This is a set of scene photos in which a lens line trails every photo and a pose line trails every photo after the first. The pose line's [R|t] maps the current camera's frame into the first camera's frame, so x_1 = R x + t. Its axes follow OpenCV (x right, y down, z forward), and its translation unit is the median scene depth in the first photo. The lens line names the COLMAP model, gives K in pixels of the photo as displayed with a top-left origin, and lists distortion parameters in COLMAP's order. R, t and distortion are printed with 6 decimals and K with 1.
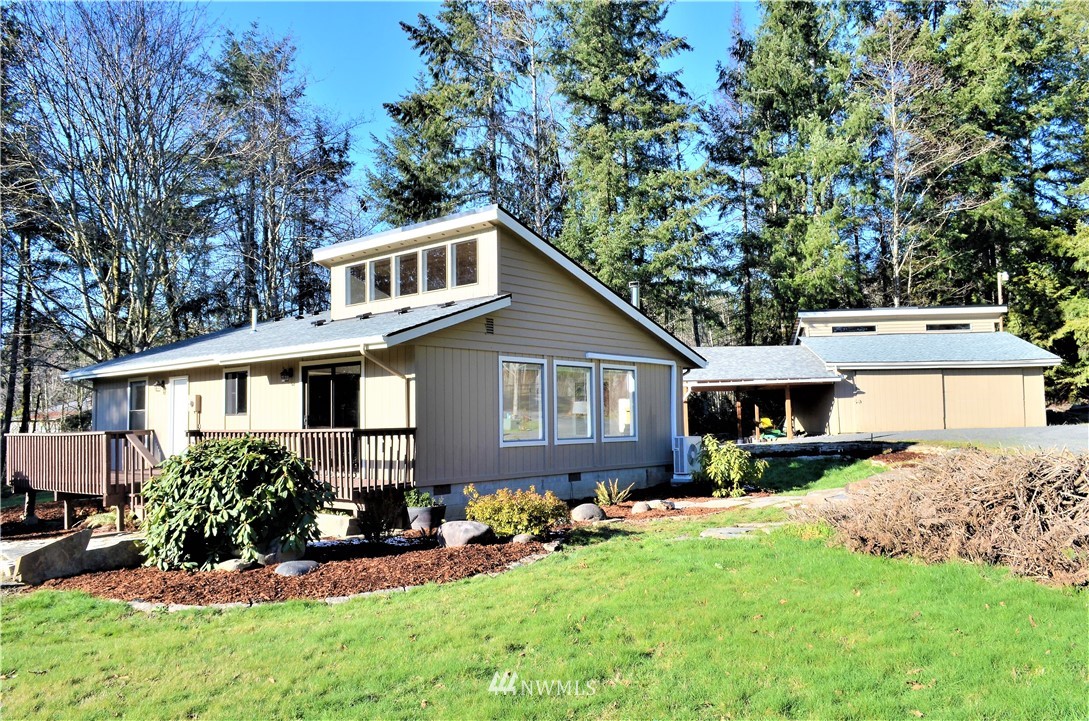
lens RADIAL K [[849.1, 0, 544.5], [0, 849.1, 360.5], [0, 0, 1]] dist [-0.007436, -0.001588]
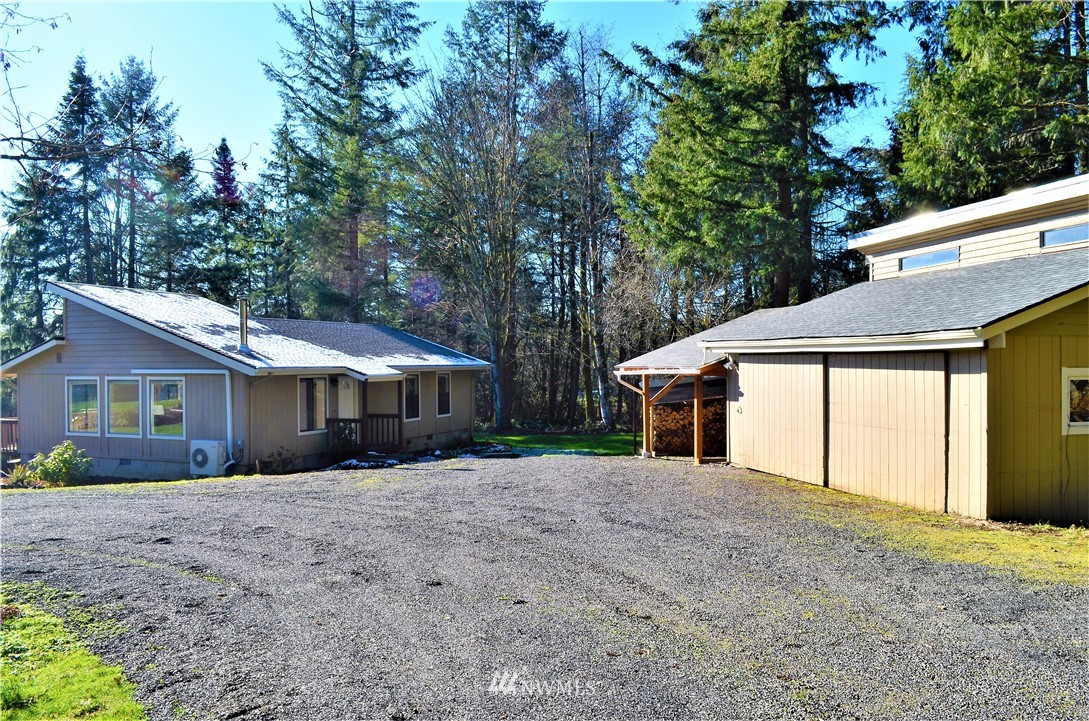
lens RADIAL K [[849.1, 0, 544.5], [0, 849.1, 360.5], [0, 0, 1]] dist [-0.007436, -0.001588]
pose [[0.283078, 0.003780, -0.959089, 1.048801], [0.064841, 0.997629, 0.023070, -0.008401], [0.956903, -0.068719, 0.282162, 0.883939]]
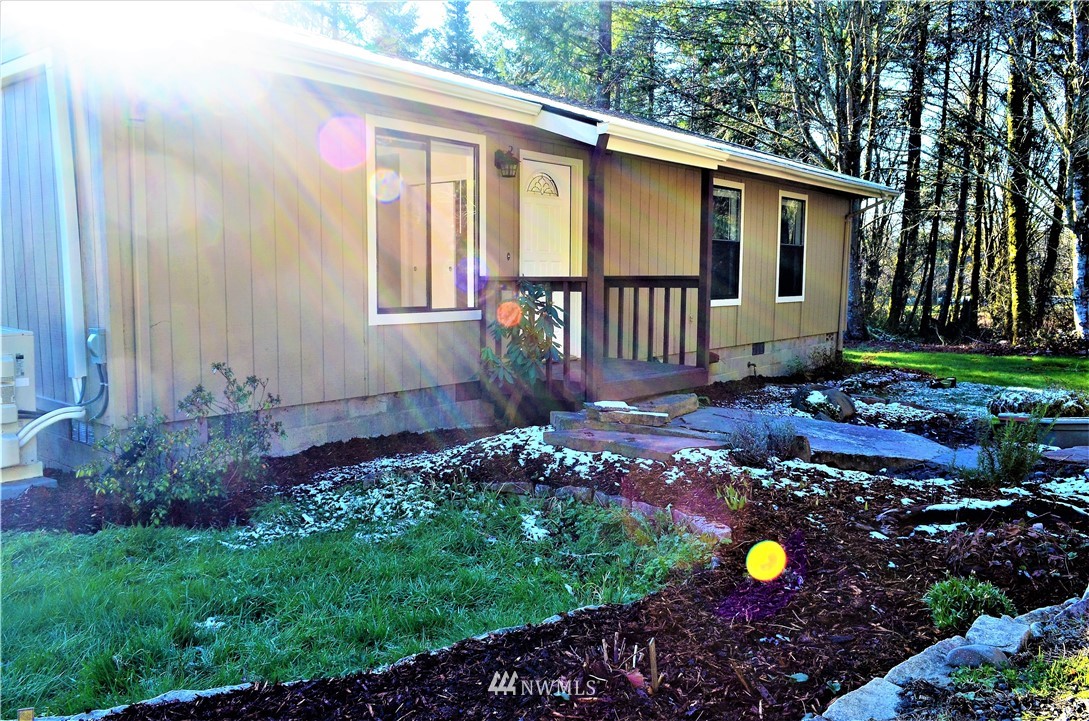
lens RADIAL K [[849.1, 0, 544.5], [0, 849.1, 360.5], [0, 0, 1]] dist [-0.007436, -0.001588]
pose [[-0.017608, 0.107800, -0.994017, 0.234740], [0.057079, 0.992658, 0.106642, 0.075363], [0.998214, -0.054860, -0.023631, 0.954798]]
